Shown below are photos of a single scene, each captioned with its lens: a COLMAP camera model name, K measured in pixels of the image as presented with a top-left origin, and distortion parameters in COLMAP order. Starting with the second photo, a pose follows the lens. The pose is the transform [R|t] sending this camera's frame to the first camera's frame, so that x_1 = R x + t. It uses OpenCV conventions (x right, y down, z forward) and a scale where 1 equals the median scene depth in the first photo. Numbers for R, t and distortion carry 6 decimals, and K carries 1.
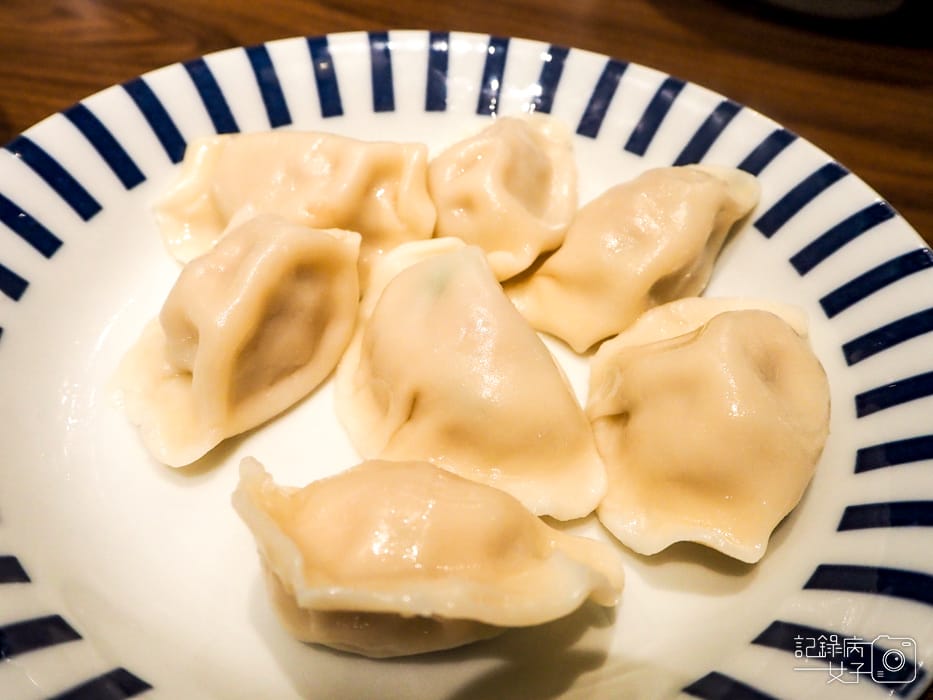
lens RADIAL K [[853.6, 0, 460.7], [0, 853.6, 351.5], [0, 0, 1]] dist [-0.015218, 0.000000]
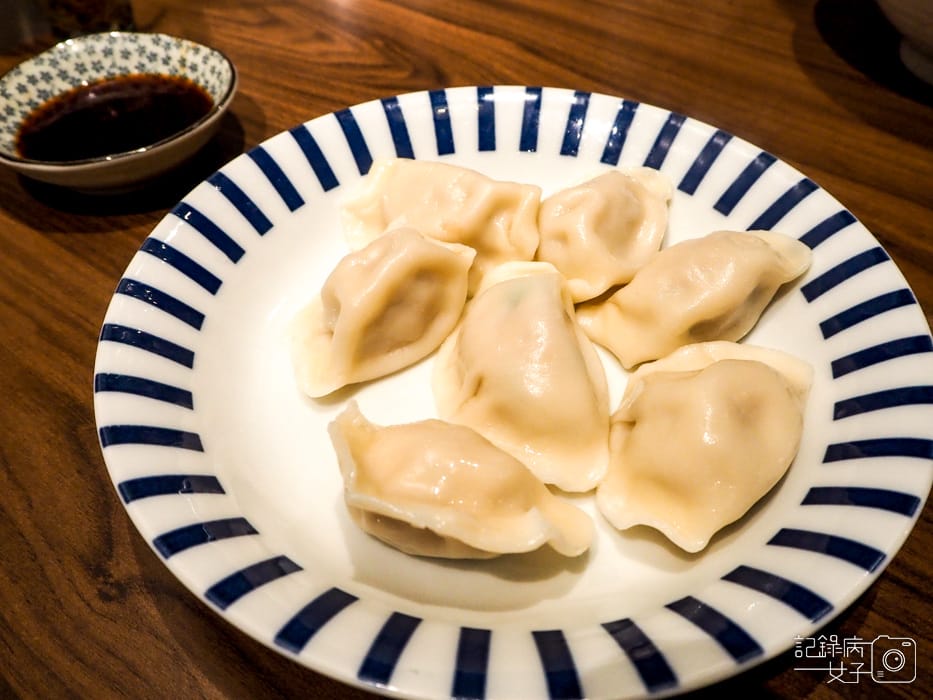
lens RADIAL K [[782.2, 0, 467.3], [0, 782.2, 352.1], [0, 0, 1]] dist [-0.047234, 0.008697]
pose [[0.956519, 0.177964, -0.231084, 0.177420], [-0.167390, 0.983762, 0.064752, -0.058144], [0.238855, -0.023255, 0.970777, -0.185211]]
